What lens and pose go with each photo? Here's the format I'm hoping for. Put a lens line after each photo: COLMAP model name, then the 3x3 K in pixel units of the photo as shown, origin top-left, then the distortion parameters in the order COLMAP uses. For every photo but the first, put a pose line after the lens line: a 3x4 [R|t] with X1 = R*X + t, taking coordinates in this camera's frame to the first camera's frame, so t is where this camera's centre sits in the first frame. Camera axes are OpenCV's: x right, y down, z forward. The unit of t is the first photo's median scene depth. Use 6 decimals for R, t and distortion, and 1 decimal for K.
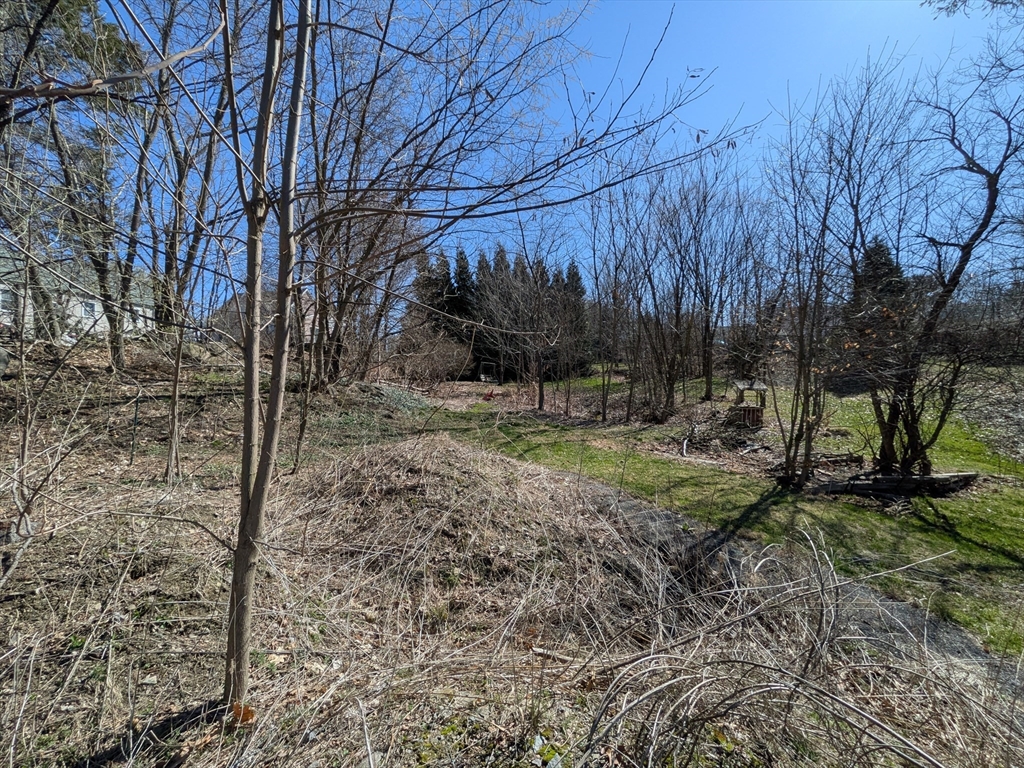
lens RADIAL K [[410.8, 0, 515.2], [0, 410.8, 382.2], [0, 0, 1]] dist [-0.000525, 0.004678]
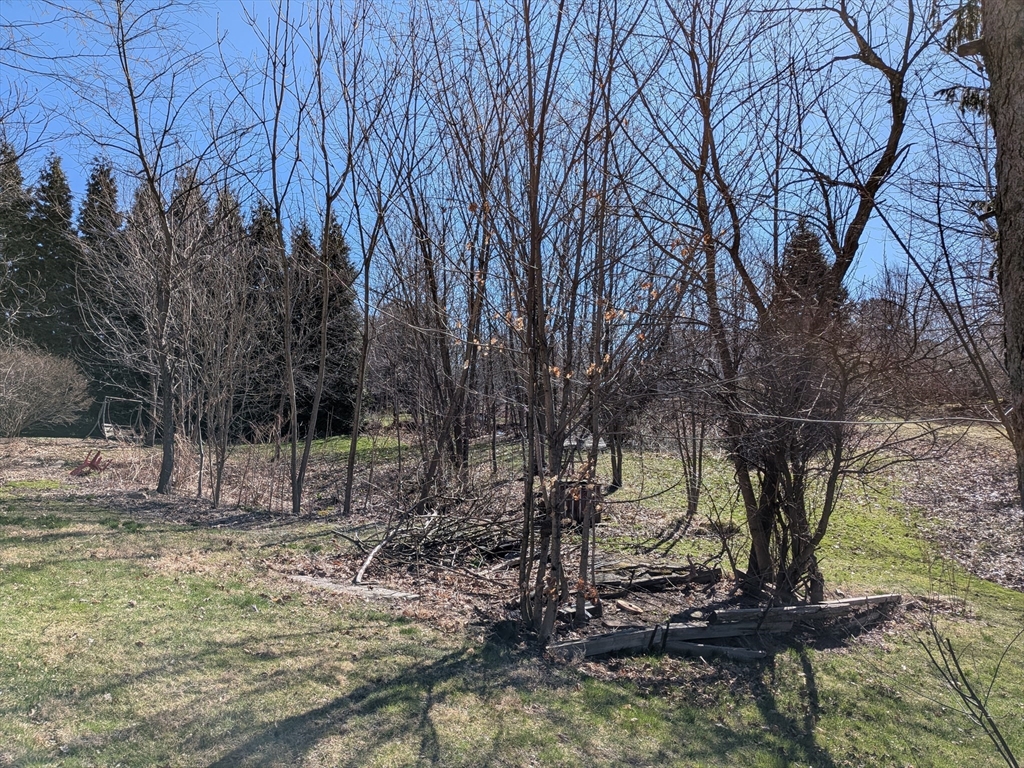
lens RADIAL K [[725.6, 0, 512.0], [0, 725.6, 384.0], [0, 0, 1]] dist [-0.000929, -0.004178]
pose [[0.958612, 0.041224, 0.281716, 0.366715], [-0.011616, 0.994301, -0.105971, 0.055433], [-0.284479, 0.098312, 0.953628, 0.224777]]
